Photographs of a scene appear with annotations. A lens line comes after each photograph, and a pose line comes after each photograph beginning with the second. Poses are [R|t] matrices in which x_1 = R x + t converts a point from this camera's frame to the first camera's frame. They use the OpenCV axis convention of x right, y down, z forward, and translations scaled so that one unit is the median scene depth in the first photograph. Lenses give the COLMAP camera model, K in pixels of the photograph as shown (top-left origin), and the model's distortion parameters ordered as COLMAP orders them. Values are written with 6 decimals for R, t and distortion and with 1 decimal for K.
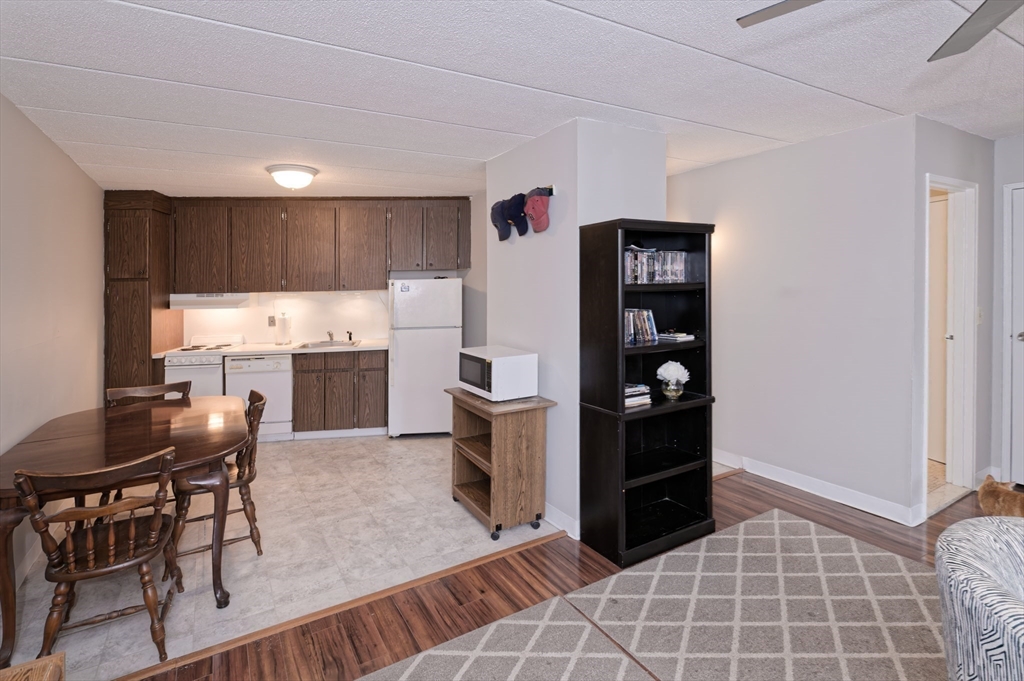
lens RADIAL K [[470.3, 0, 462.3], [0, 470.3, 274.6], [0, 0, 1]] dist [0.007701, -0.000518]
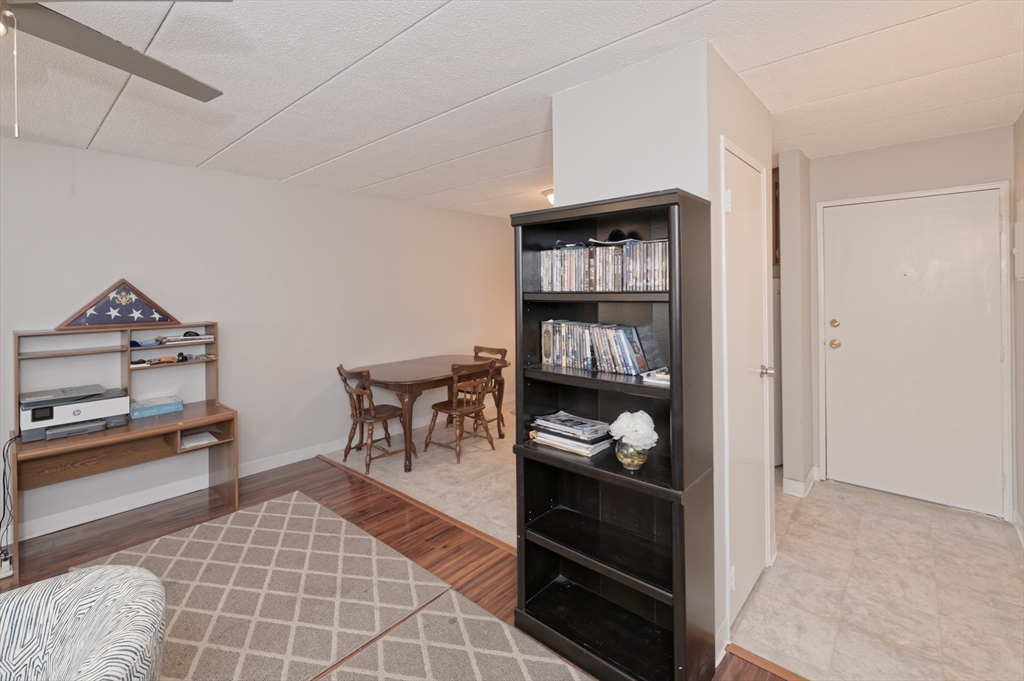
lens RADIAL K [[449.7, 0, 516.9], [0, 449.7, 279.9], [0, 0, 1]] dist [0.006583, -0.000885]
pose [[0.368254, -0.005026, -0.929712, 0.664370], [0.027787, 0.999598, 0.005603, -0.003193], [0.929310, -0.027897, 0.368246, 0.434102]]
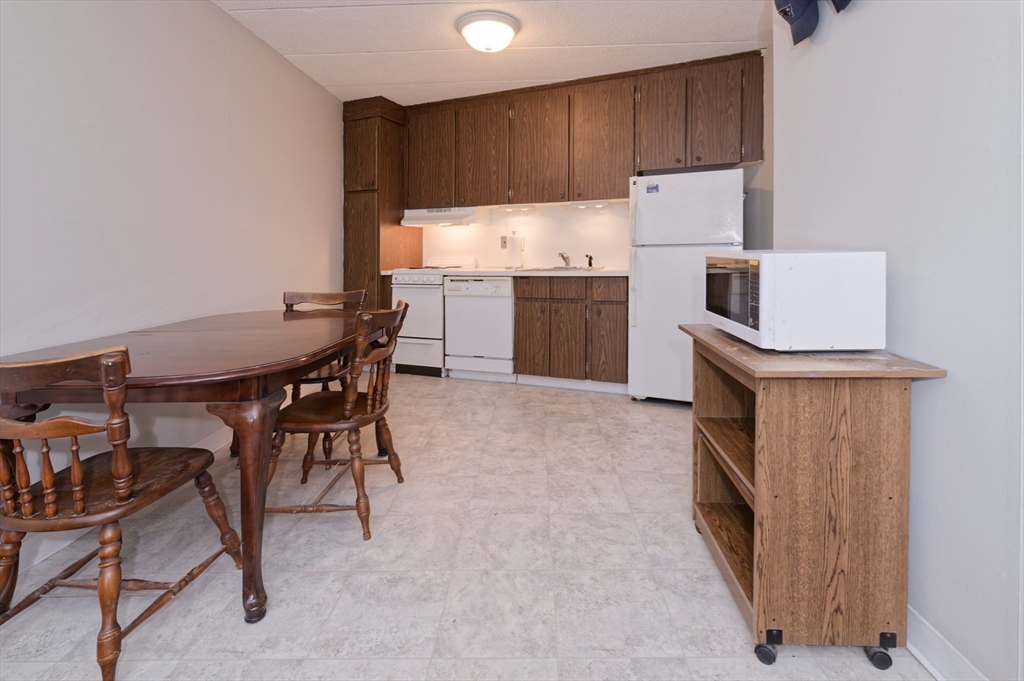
lens RADIAL K [[470.3, 0, 533.8], [0, 470.3, 248.5], [0, 0, 1]] dist [0.007701, -0.000518]
pose [[0.880369, 0.004837, -0.474265, 0.060496], [0.010737, 0.999488, 0.030125, 0.111271], [0.474169, -0.031613, 0.879866, 0.357788]]
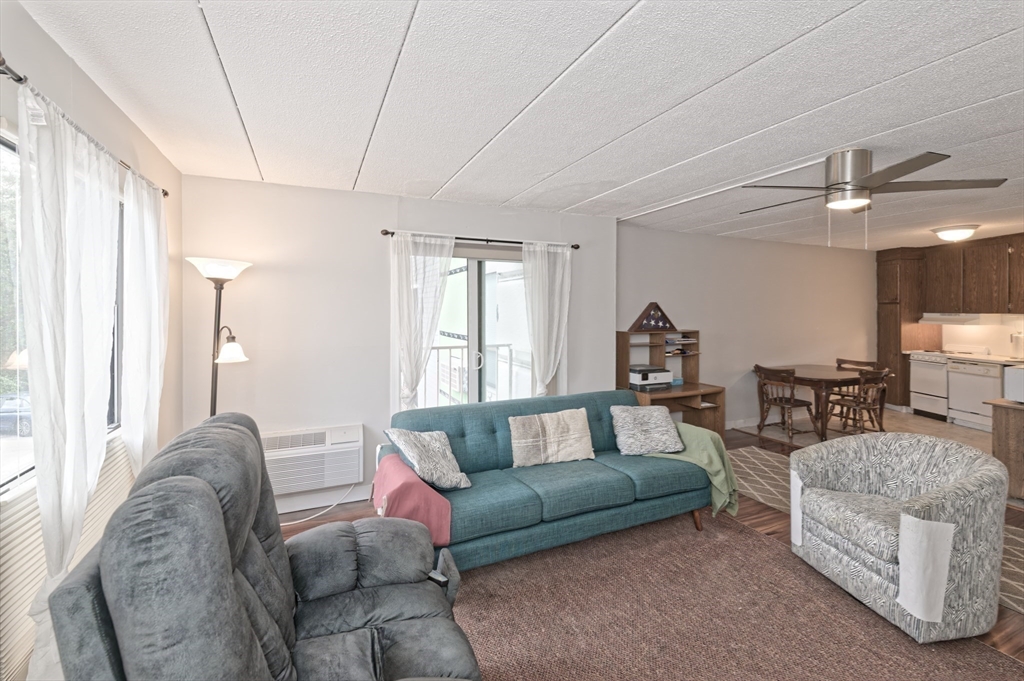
lens RADIAL K [[449.7, 0, 517.2], [0, 449.7, 290.5], [0, 0, 1]] dist [0.006583, -0.000885]
pose [[-0.046923, -0.016823, -0.998757, 1.019488], [0.024752, 0.999532, -0.017999, -0.041694], [0.998592, -0.025565, -0.046484, -0.235585]]
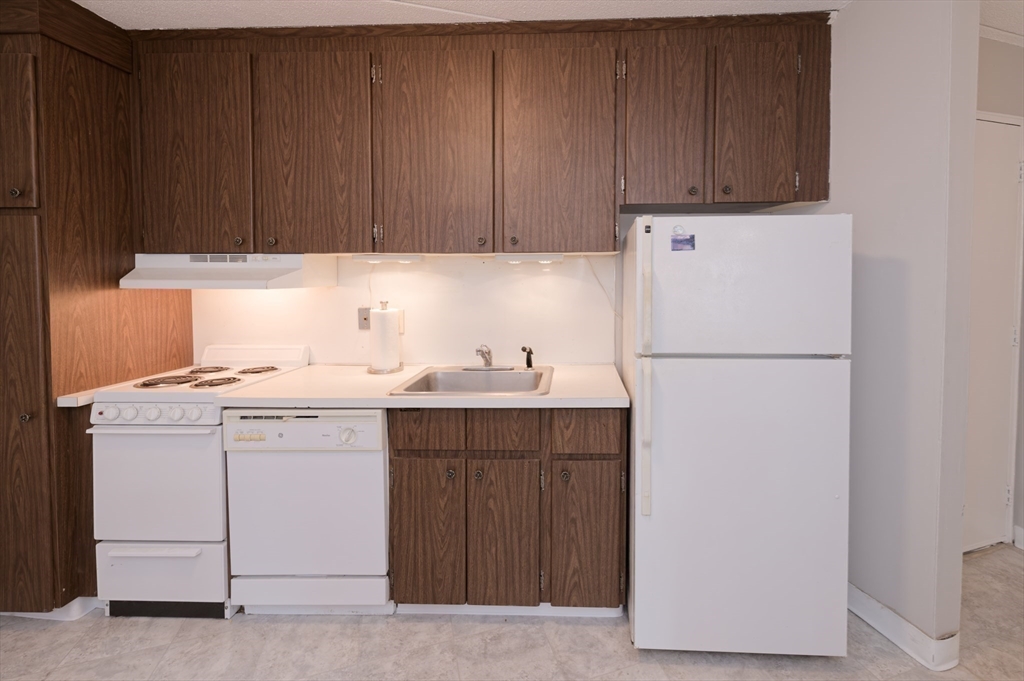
lens RADIAL K [[463.1, 0, 566.1], [0, 463.1, 306.2], [0, 0, 1]] dist [0.003741, -0.000916]
pose [[0.989168, 0.024809, -0.144675, -0.183145], [-0.011251, 0.995529, 0.093786, 0.053606], [0.146355, -0.091142, 0.985024, 0.750202]]
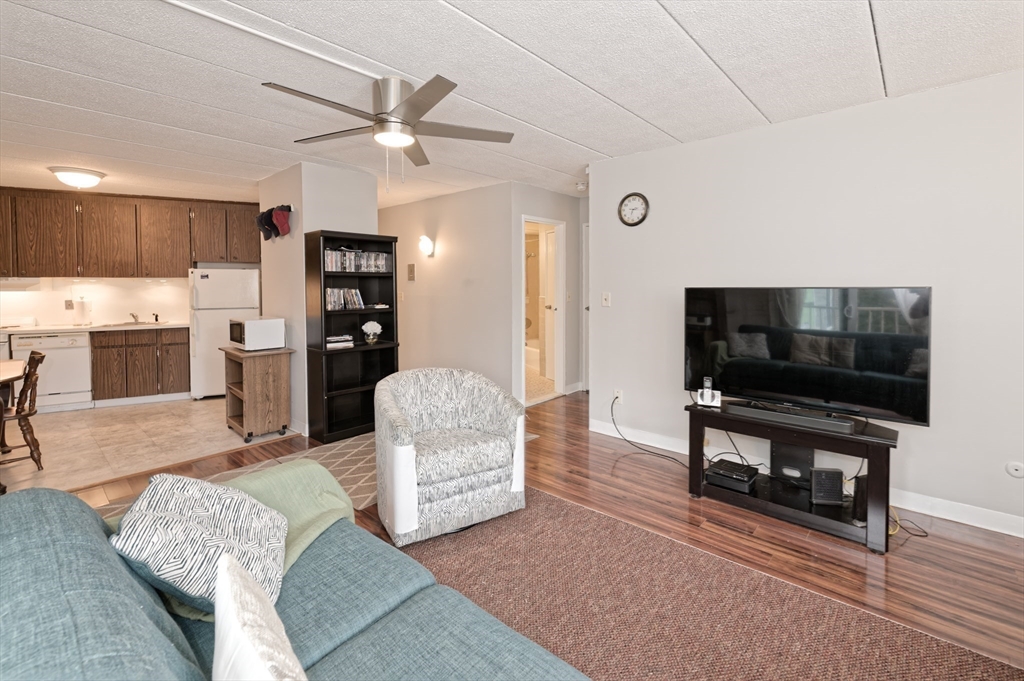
lens RADIAL K [[449.7, 0, 504.8], [0, 449.7, 301.0], [0, 0, 1]] dist [0.006583, -0.000885]
pose [[0.942872, 0.000104, 0.333155, 0.253853], [-0.019995, 0.998215, 0.056275, 0.014316], [-0.332555, -0.059721, 0.941191, -0.408524]]
